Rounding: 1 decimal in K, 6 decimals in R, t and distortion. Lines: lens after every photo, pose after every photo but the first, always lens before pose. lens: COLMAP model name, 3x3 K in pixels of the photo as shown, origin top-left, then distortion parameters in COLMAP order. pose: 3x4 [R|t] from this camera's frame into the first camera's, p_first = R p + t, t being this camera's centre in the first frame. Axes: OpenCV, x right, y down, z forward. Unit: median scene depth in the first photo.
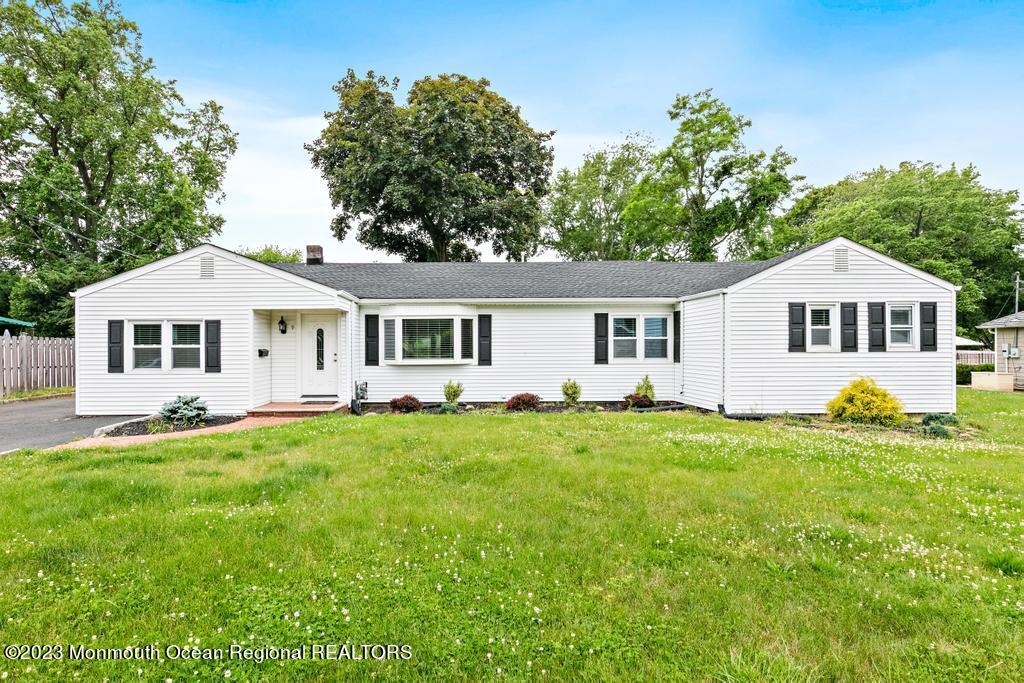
lens RADIAL K [[530.5, 0, 512.0], [0, 530.5, 341.5], [0, 0, 1]] dist [-0.000386, -0.000288]
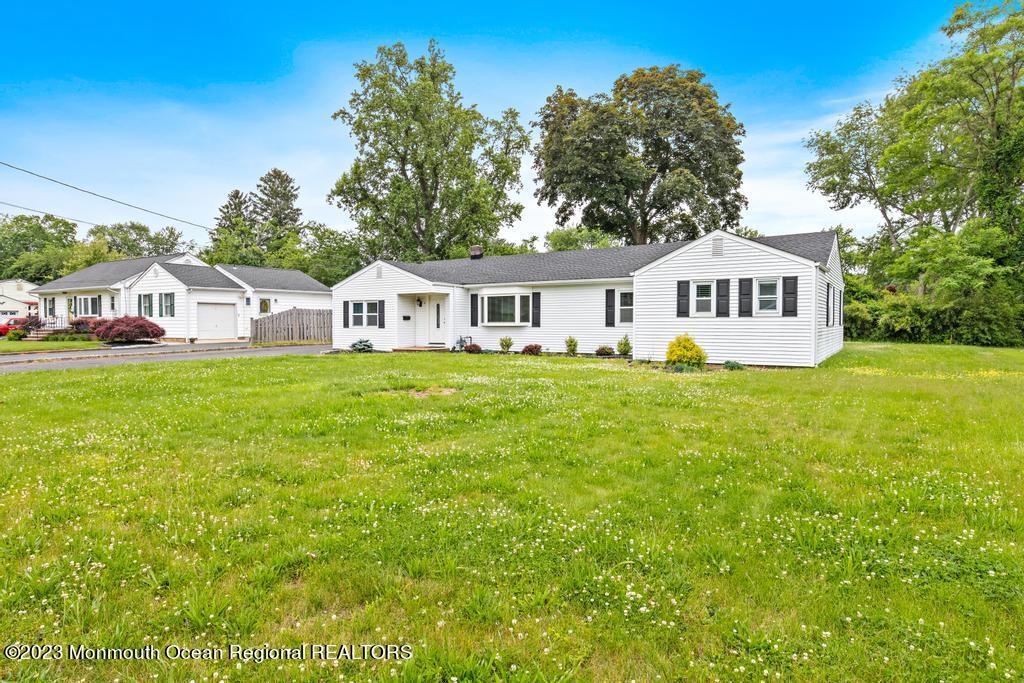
lens RADIAL K [[567.0, 0, 512.0], [0, 567.0, 308.1], [0, 0, 1]] dist [-0.001366, 0.000119]
pose [[0.838946, -0.008520, -0.544148, 0.760012], [0.005833, 0.999961, -0.006665, 0.003098], [0.544183, 0.002418, 0.838963, -0.356595]]
